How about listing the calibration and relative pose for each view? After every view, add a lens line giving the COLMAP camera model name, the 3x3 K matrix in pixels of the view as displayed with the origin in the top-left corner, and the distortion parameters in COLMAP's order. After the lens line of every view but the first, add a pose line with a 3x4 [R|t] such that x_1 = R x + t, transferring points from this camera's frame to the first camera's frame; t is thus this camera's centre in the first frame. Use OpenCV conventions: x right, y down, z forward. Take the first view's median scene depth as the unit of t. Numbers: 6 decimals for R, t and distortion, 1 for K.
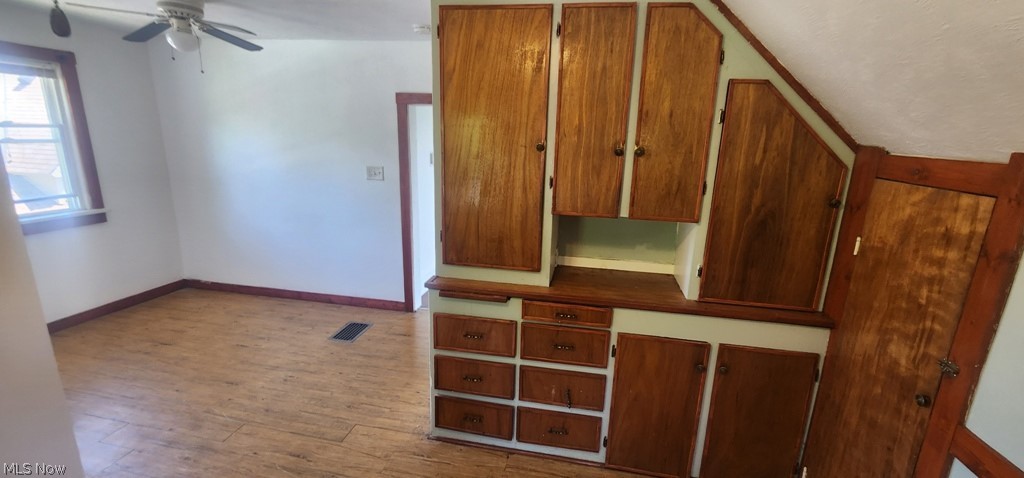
lens RADIAL K [[437.6, 0, 526.0], [0, 437.6, 240.7], [0, 0, 1]] dist [0.000155, -0.000176]
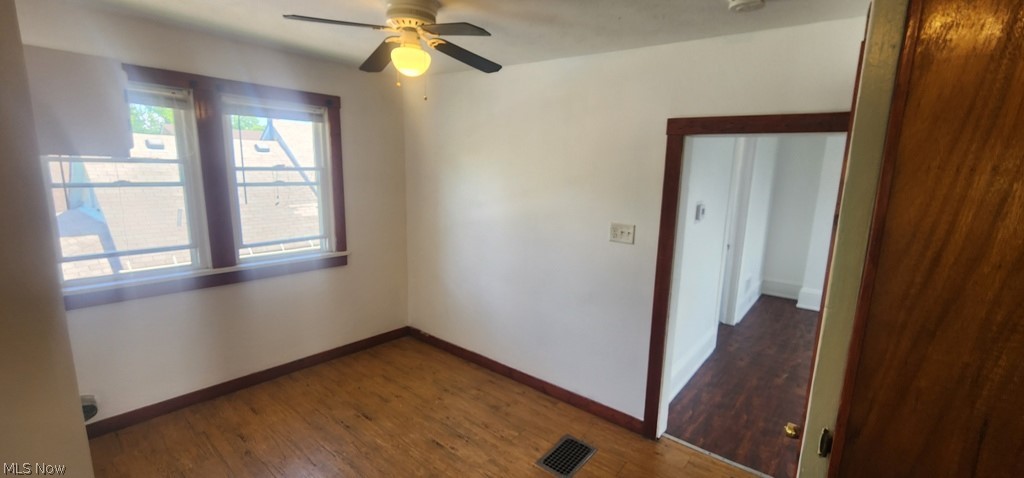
lens RADIAL K [[437.6, 0, 526.0], [0, 437.6, 240.7], [0, 0, 1]] dist [0.000155, -0.000176]
pose [[0.886958, 0.071758, -0.456241, -0.160991], [-0.111112, 0.991996, -0.059987, -0.083352], [0.448284, 0.103900, 0.887832, 0.307448]]
